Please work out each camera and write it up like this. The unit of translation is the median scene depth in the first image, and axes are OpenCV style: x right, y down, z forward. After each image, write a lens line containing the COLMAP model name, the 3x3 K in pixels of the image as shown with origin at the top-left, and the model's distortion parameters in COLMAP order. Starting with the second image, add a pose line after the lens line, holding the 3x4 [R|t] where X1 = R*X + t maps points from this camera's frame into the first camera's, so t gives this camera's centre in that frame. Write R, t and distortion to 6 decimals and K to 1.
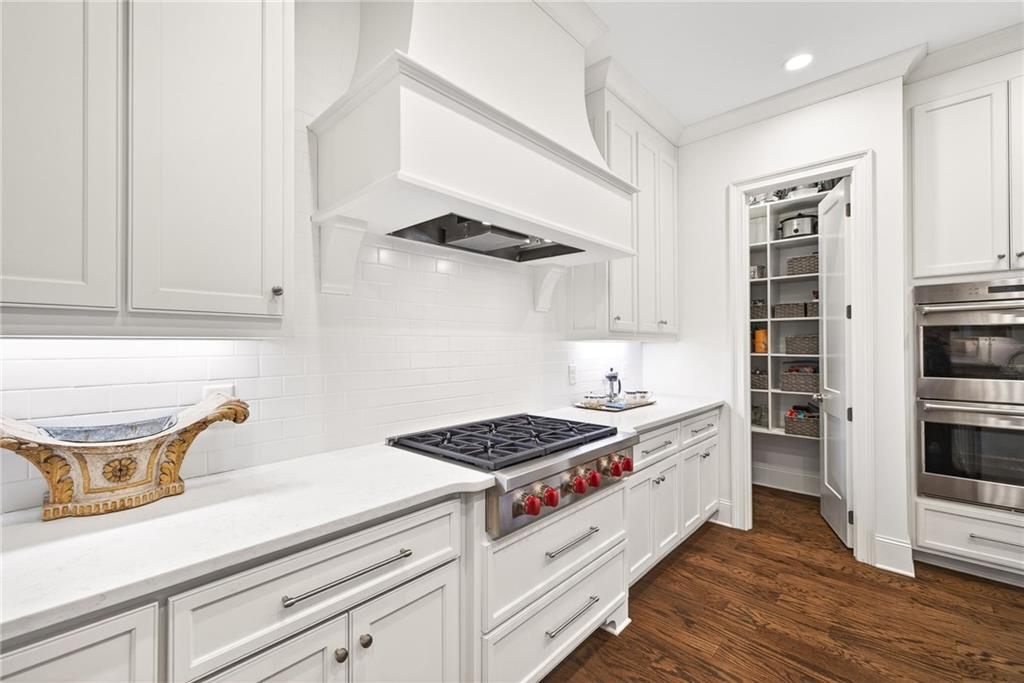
lens RADIAL K [[430.6, 0, 511.4], [0, 430.6, 342.5], [0, 0, 1]] dist [0.009425, 0.000082]
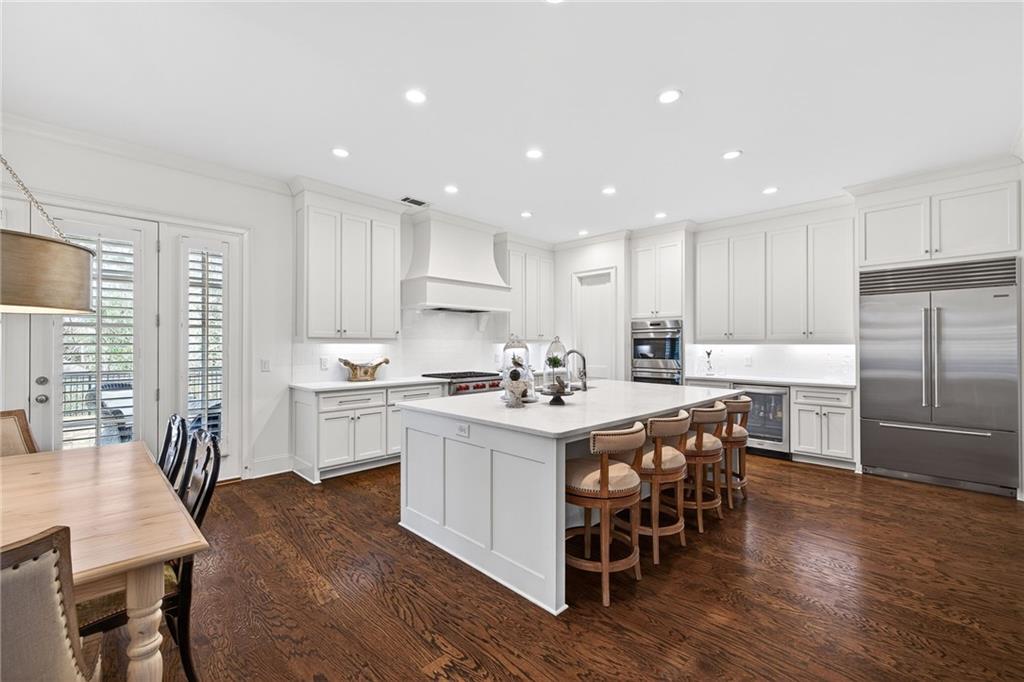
lens RADIAL K [[430.6, 0, 503.9], [0, 430.6, 343.3], [0, 0, 1]] dist [0.009425, 0.000082]
pose [[0.998300, 0.002575, -0.058231, 0.397255], [-0.002530, 0.999996, 0.000855, -0.008746], [0.058233, -0.000706, 0.998303, -1.694488]]
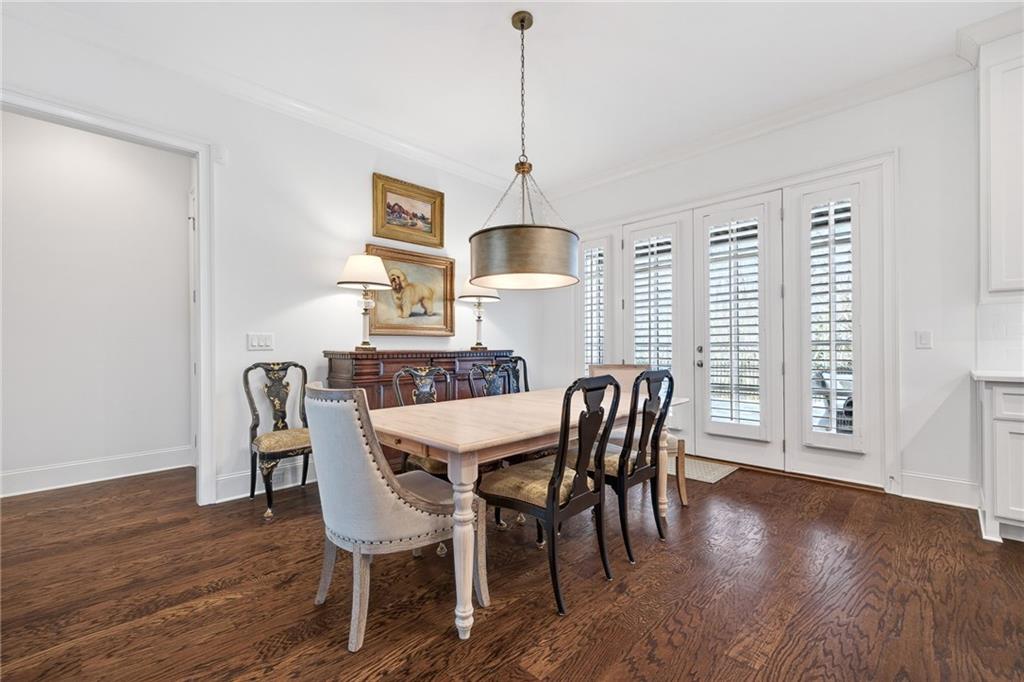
lens RADIAL K [[430.6, 0, 508.3], [0, 430.6, 347.2], [0, 0, 1]] dist [0.009425, 0.000082]
pose [[-0.039629, 0.005004, -0.999202, 0.617815], [0.008298, 0.999955, 0.004679, 0.101848], [0.999180, -0.008105, -0.039668, -1.041423]]
